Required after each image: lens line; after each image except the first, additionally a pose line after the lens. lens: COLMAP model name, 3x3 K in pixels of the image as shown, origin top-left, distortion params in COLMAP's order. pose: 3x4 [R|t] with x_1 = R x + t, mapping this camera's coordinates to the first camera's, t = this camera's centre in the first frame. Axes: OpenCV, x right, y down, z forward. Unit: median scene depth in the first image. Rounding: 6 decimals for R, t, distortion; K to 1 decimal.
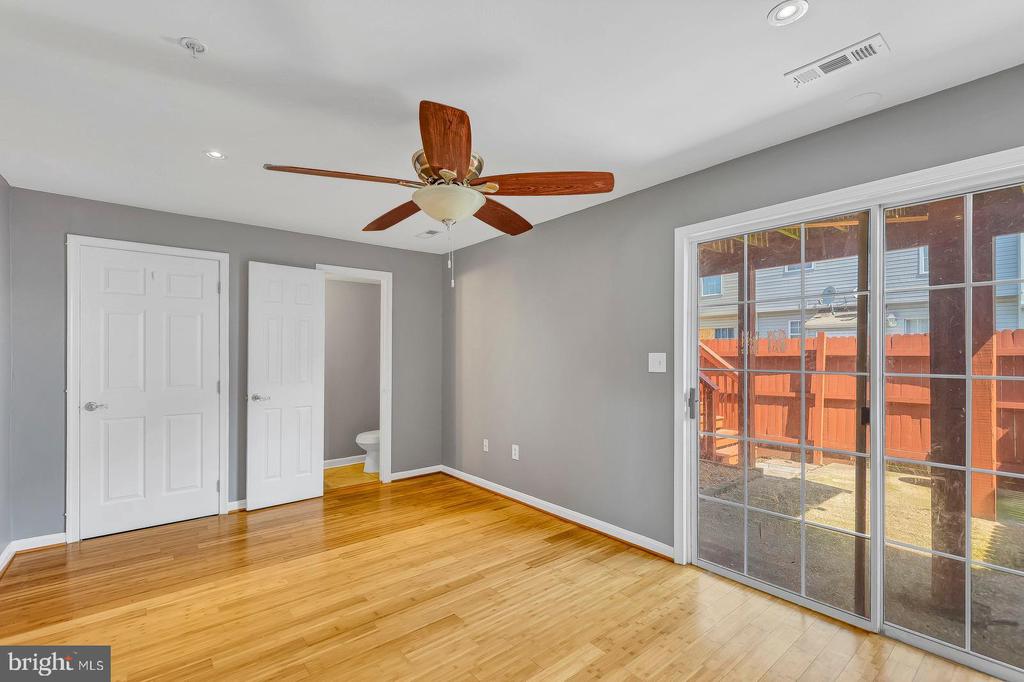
lens RADIAL K [[452.1, 0, 498.5], [0, 452.1, 352.3], [0, 0, 1]] dist [-0.001557, -0.001562]
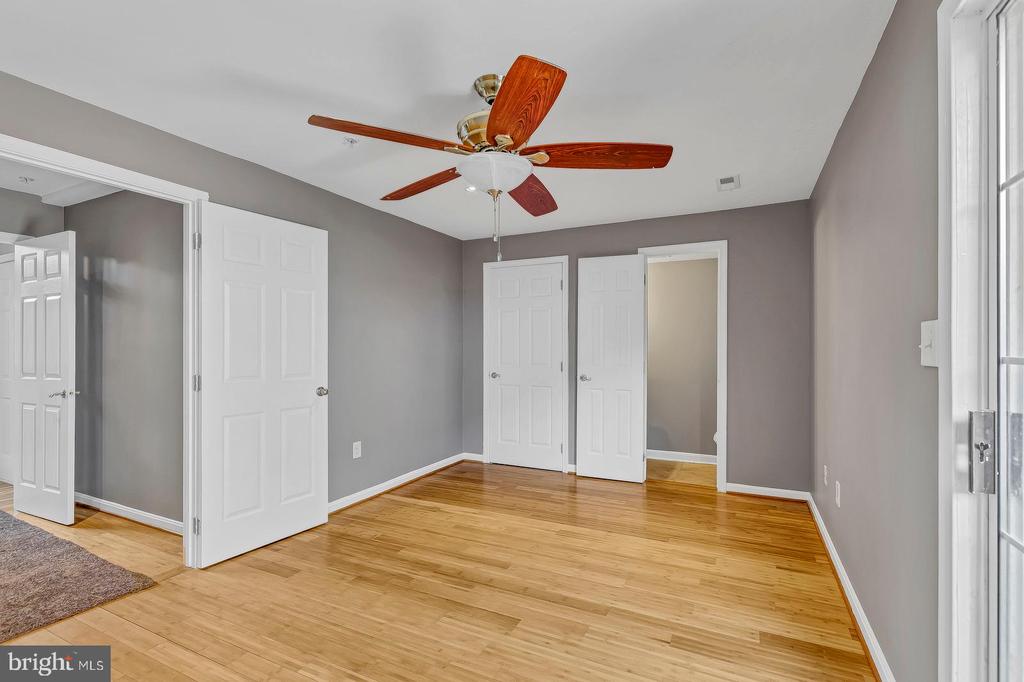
lens RADIAL K [[452.1, 0, 505.3], [0, 452.1, 343.7], [0, 0, 1]] dist [-0.001557, -0.001562]
pose [[0.436341, -0.000756, -0.899781, 0.453837], [0.003861, 0.999992, 0.001032, 0.014417], [0.899773, -0.003924, 0.436340, 0.371504]]
